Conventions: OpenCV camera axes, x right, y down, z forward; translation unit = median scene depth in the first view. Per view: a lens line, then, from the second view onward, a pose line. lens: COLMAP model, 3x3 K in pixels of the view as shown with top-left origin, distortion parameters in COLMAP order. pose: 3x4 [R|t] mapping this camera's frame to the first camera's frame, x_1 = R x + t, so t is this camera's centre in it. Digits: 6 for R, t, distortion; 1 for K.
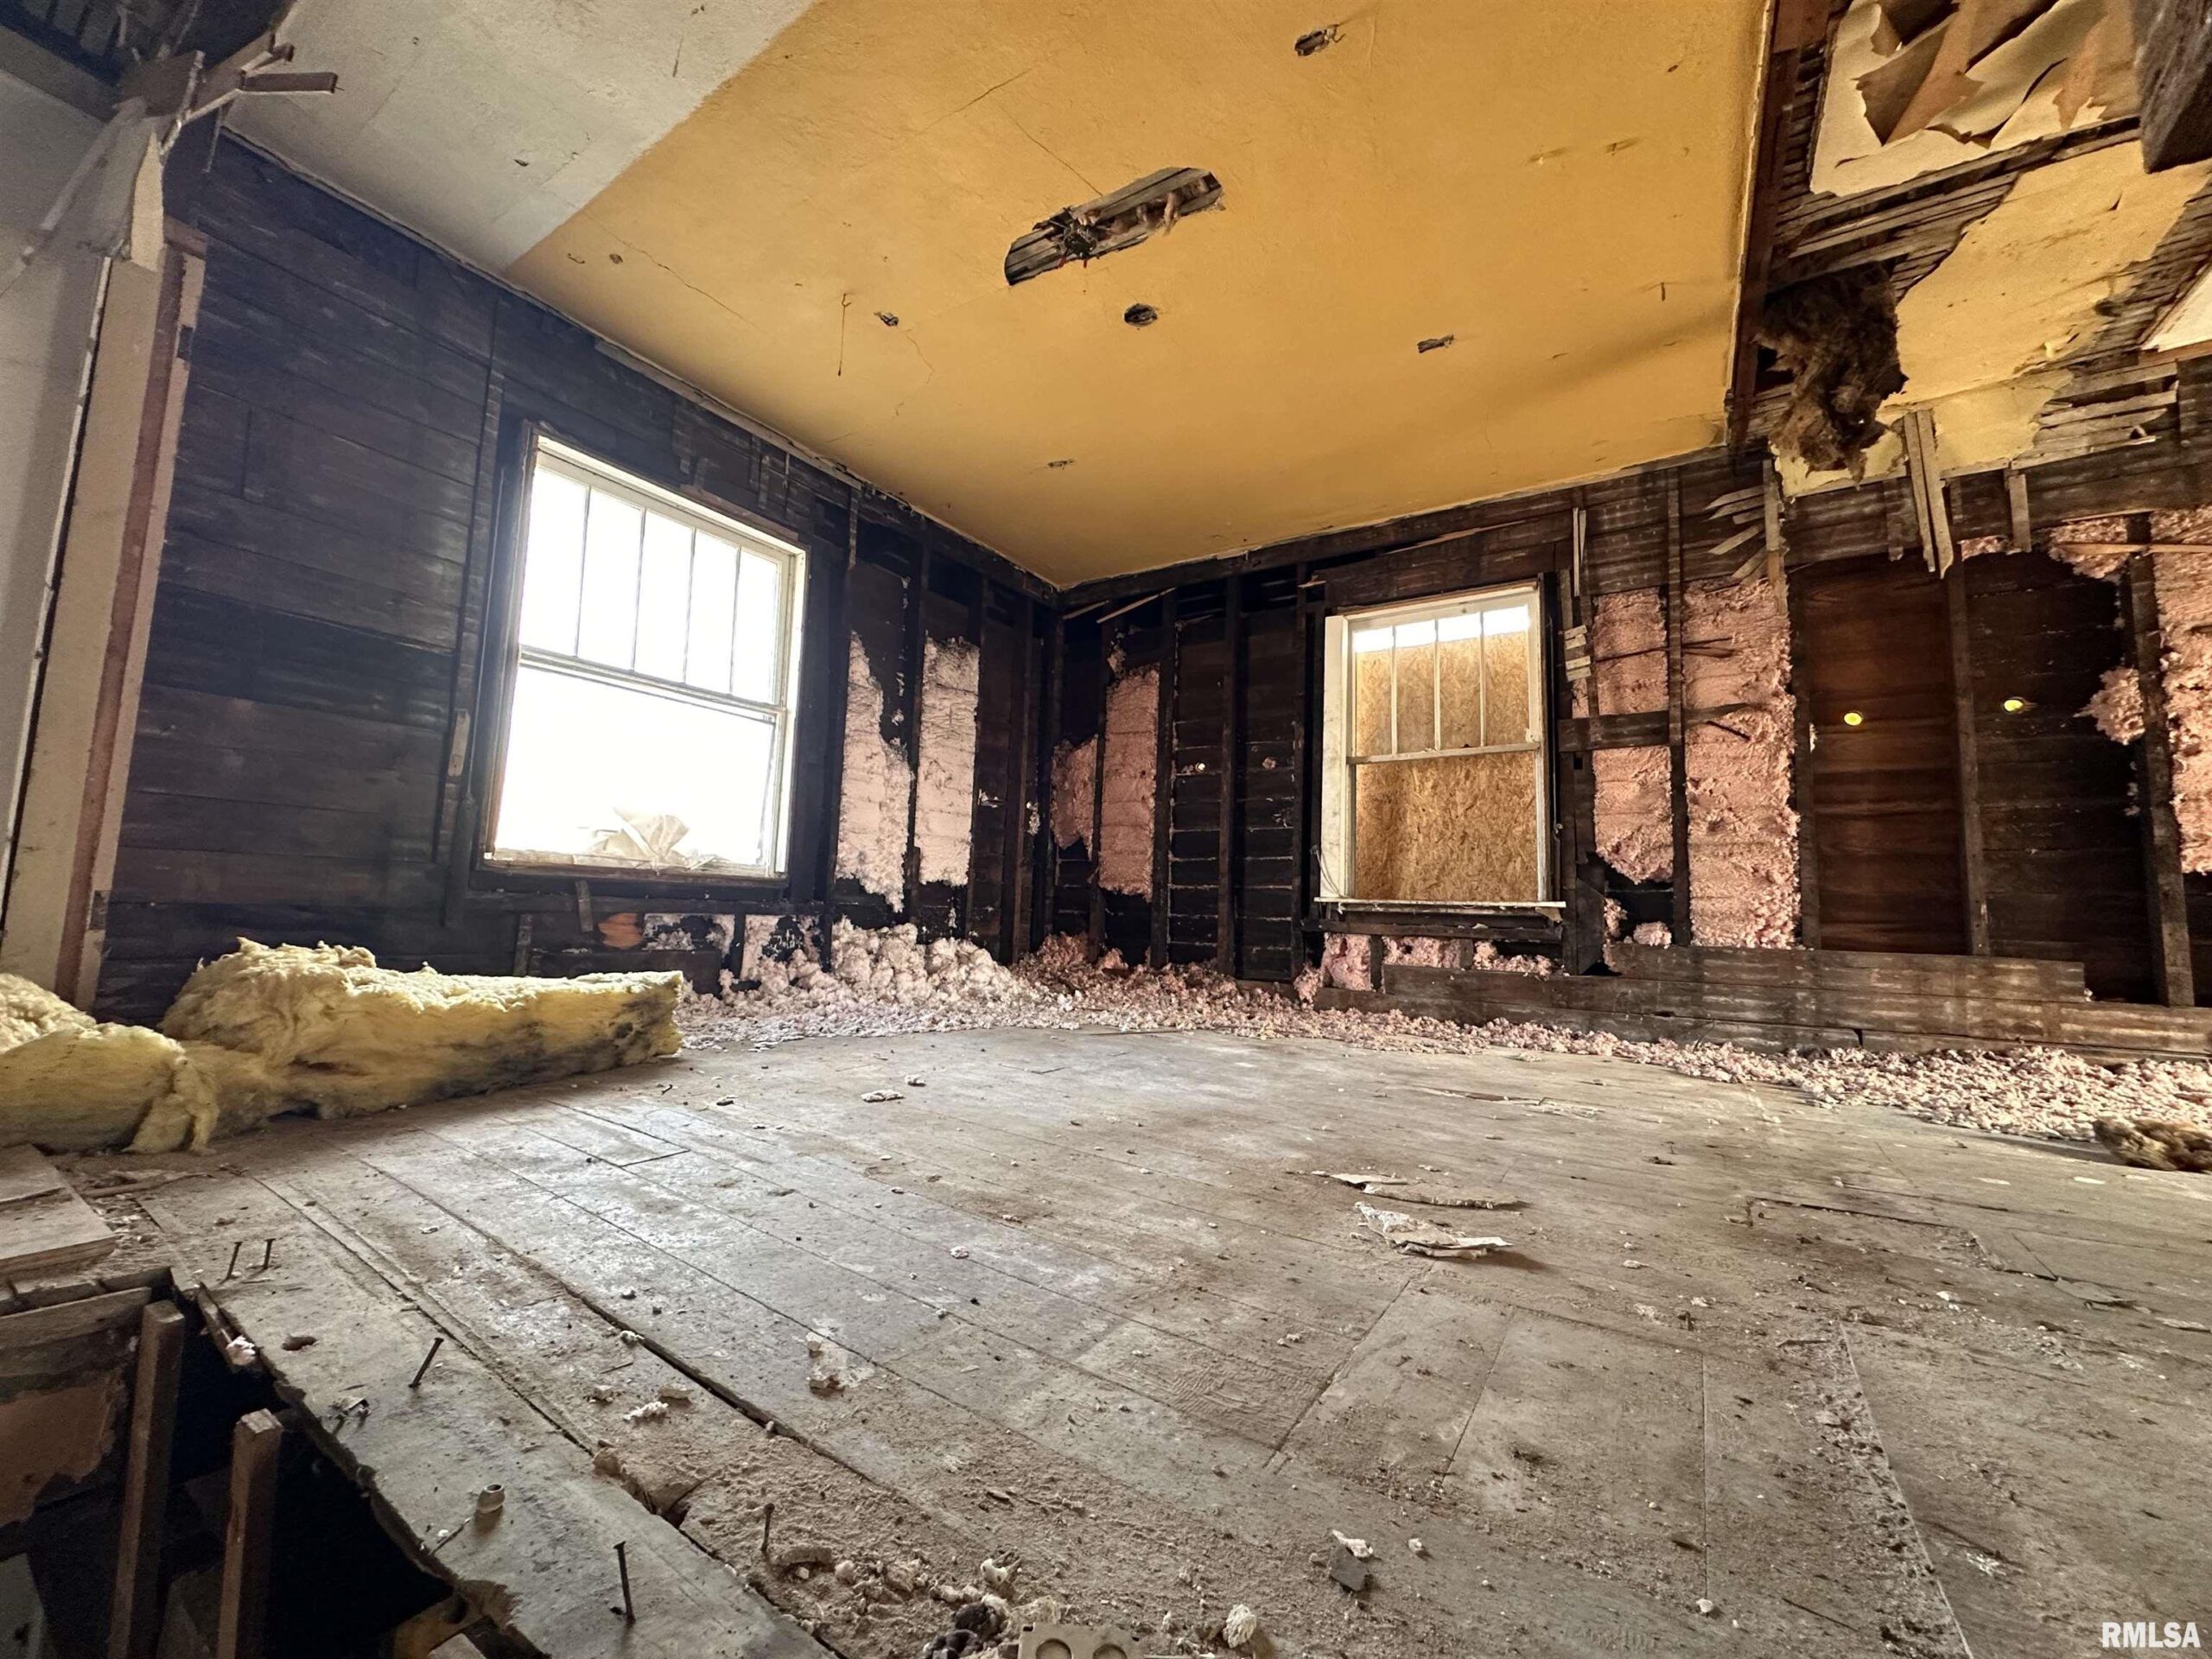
lens RADIAL K [[878.4, 0, 1107.4], [0, 878.4, 823.3], [0, 0, 1]] dist [-0.000576, 0.000080]
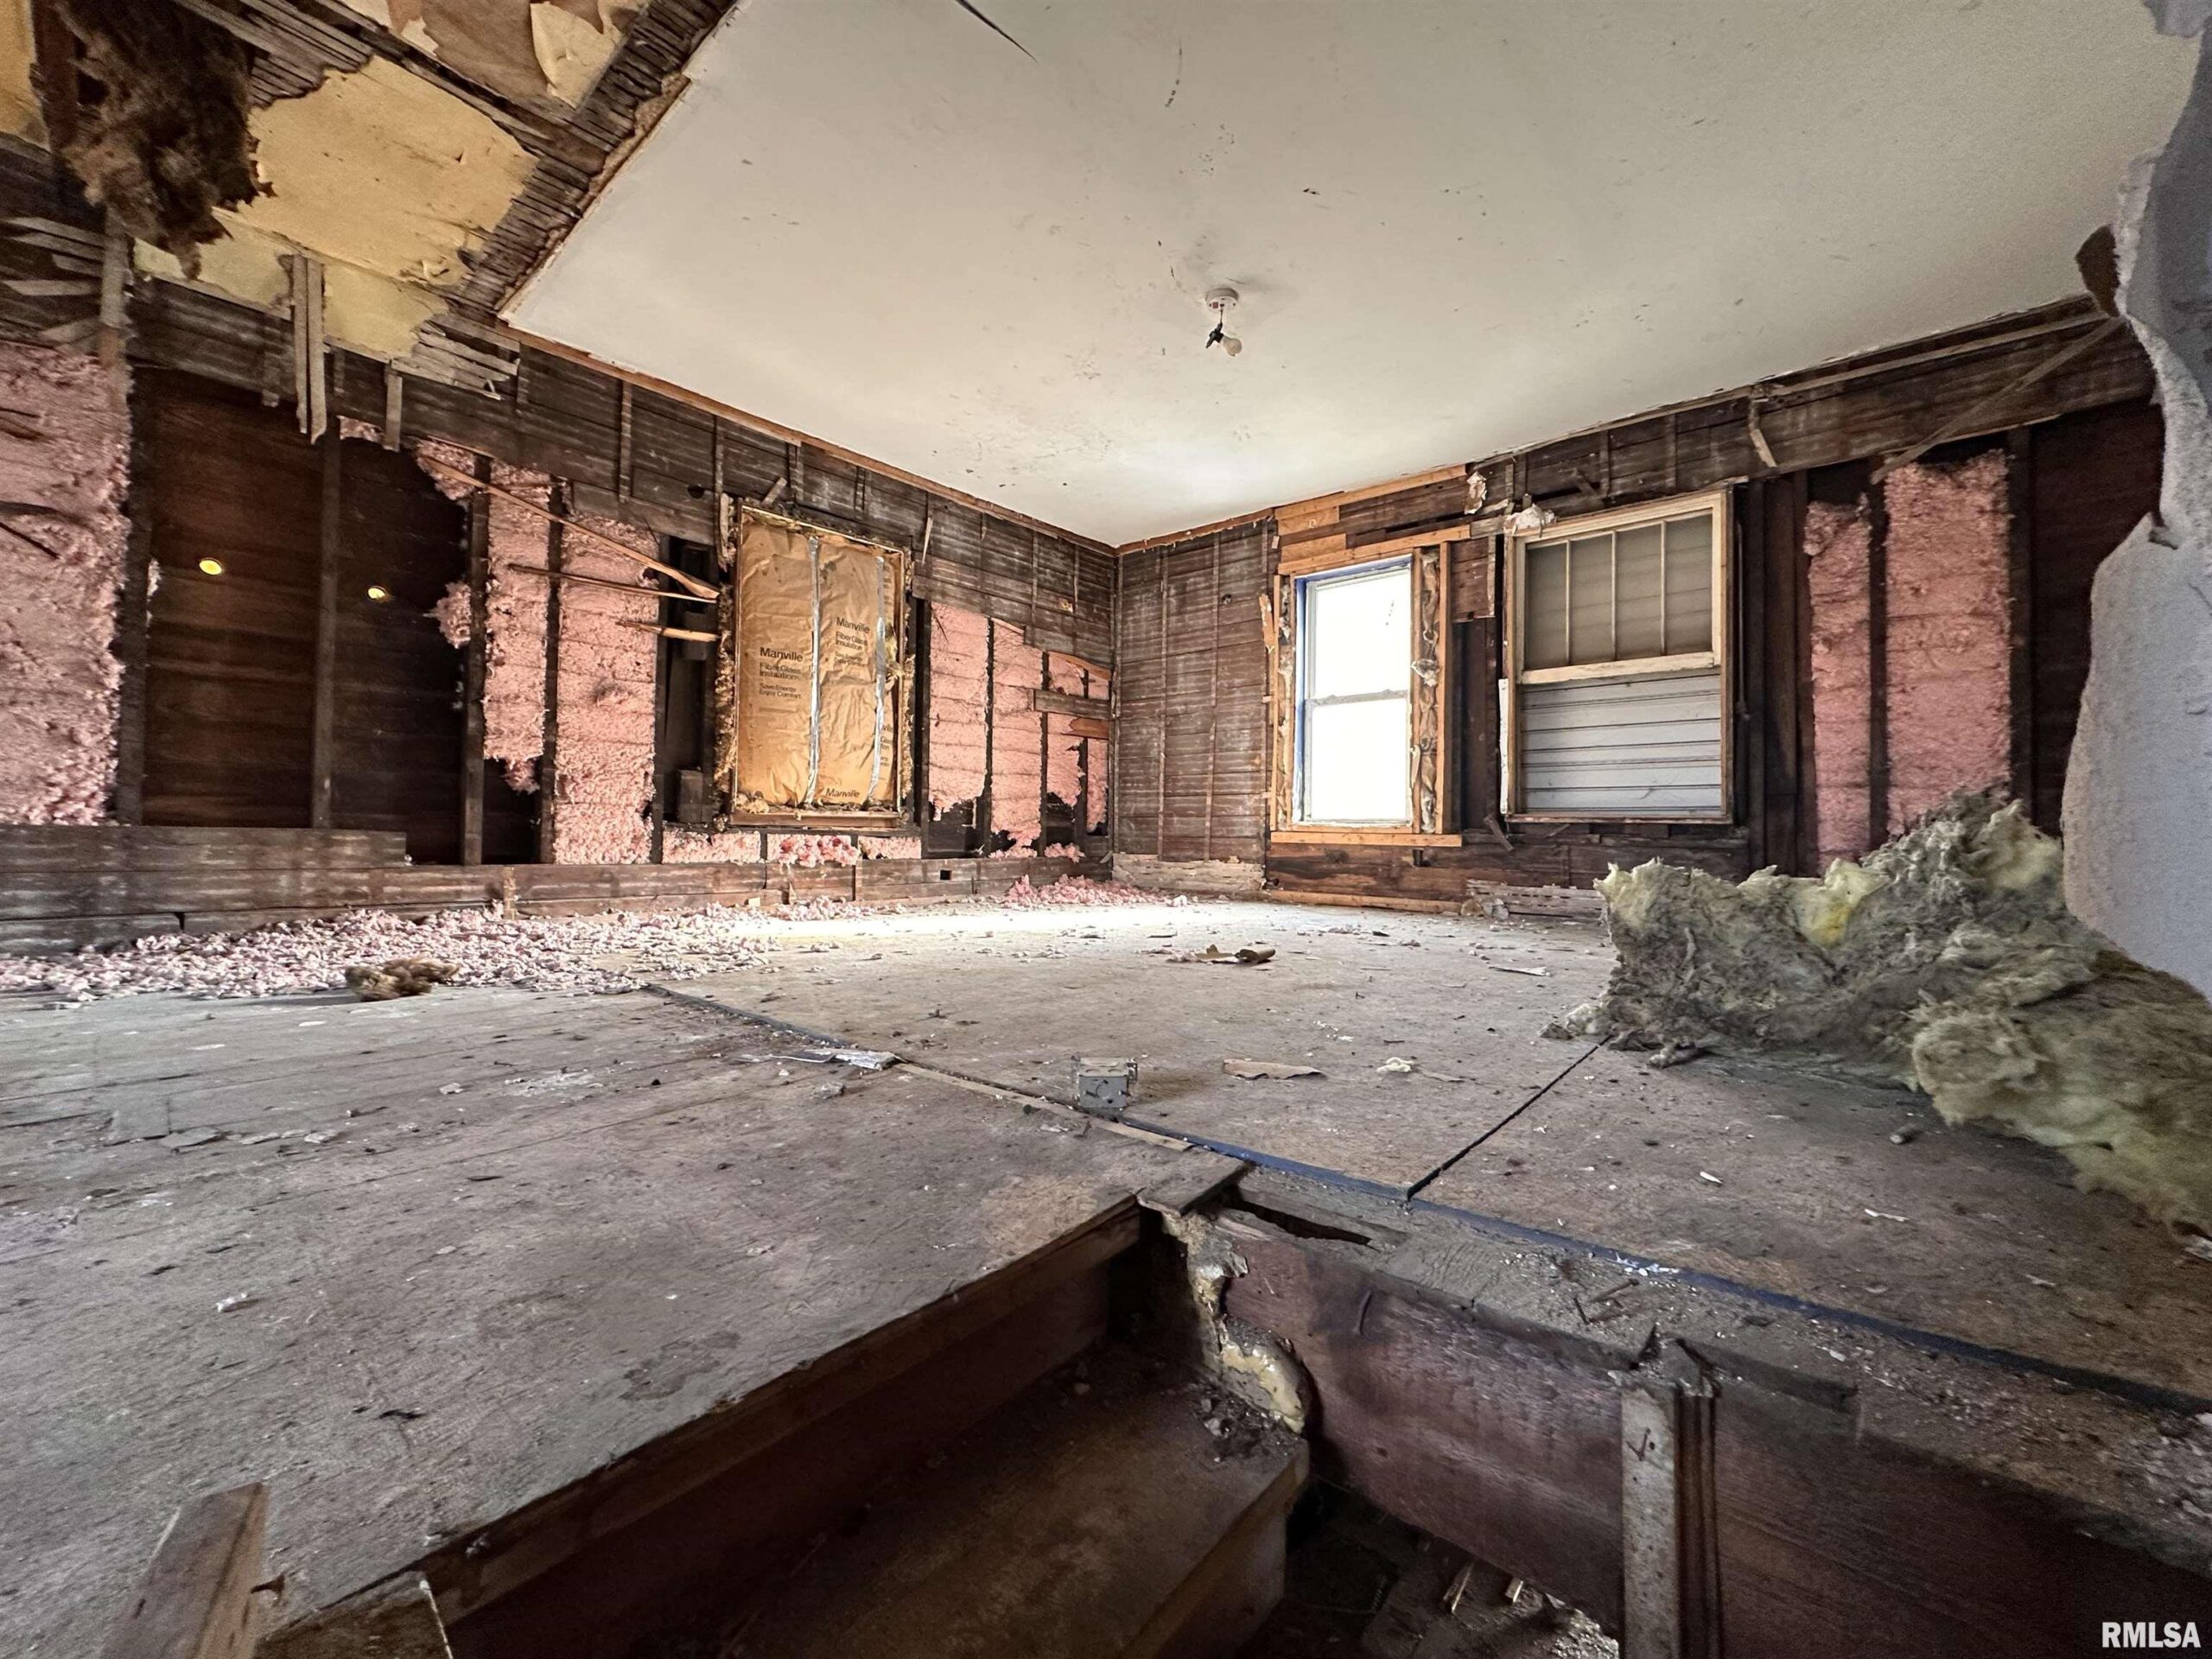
lens RADIAL K [[878.4, 0, 1107.4], [0, 878.4, 823.3], [0, 0, 1]] dist [-0.000576, 0.000080]
pose [[0.150536, -0.010062, 0.988553, 0.116556], [-0.114318, 0.993063, 0.027516, 0.011125], [-0.981973, -0.117152, 0.148342, -0.058733]]
